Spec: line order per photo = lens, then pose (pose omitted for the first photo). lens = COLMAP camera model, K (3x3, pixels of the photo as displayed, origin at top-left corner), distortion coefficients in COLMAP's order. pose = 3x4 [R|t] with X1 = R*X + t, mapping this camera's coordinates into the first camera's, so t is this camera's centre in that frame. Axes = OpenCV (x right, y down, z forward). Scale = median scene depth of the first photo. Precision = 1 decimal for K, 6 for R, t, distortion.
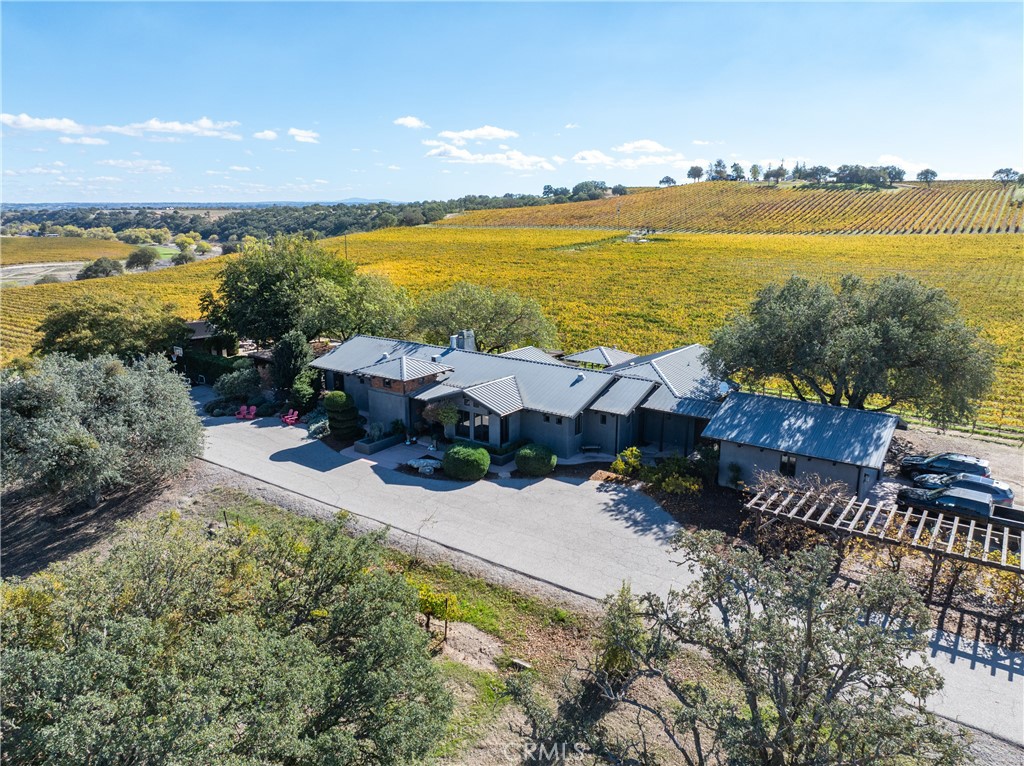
lens RADIAL K [[720.7, 0, 506.3], [0, 720.7, 383.2], [0, 0, 1]] dist [-0.048894, 0.011415]
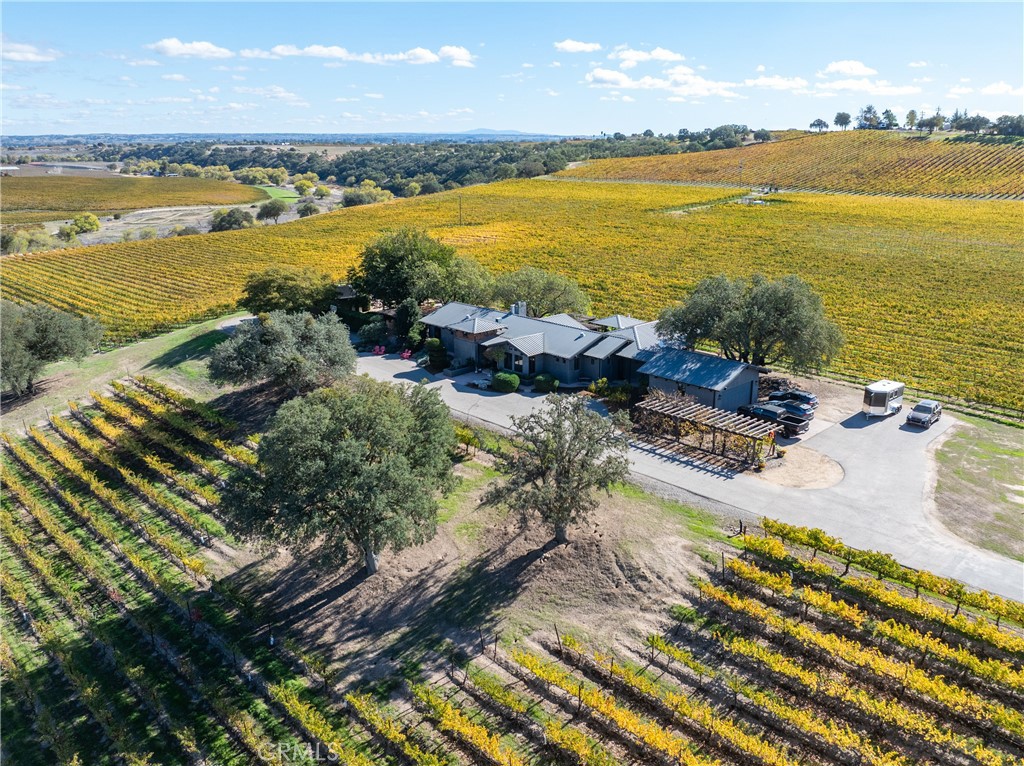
lens RADIAL K [[820.4, 0, 513.4], [0, 820.4, 383.5], [0, 0, 1]] dist [-0.036489, -0.004766]
pose [[0.986360, 0.045695, -0.158134, 0.154538], [-0.037561, 0.997831, 0.054057, 0.004090], [0.160261, -0.047380, 0.985937, -0.521394]]
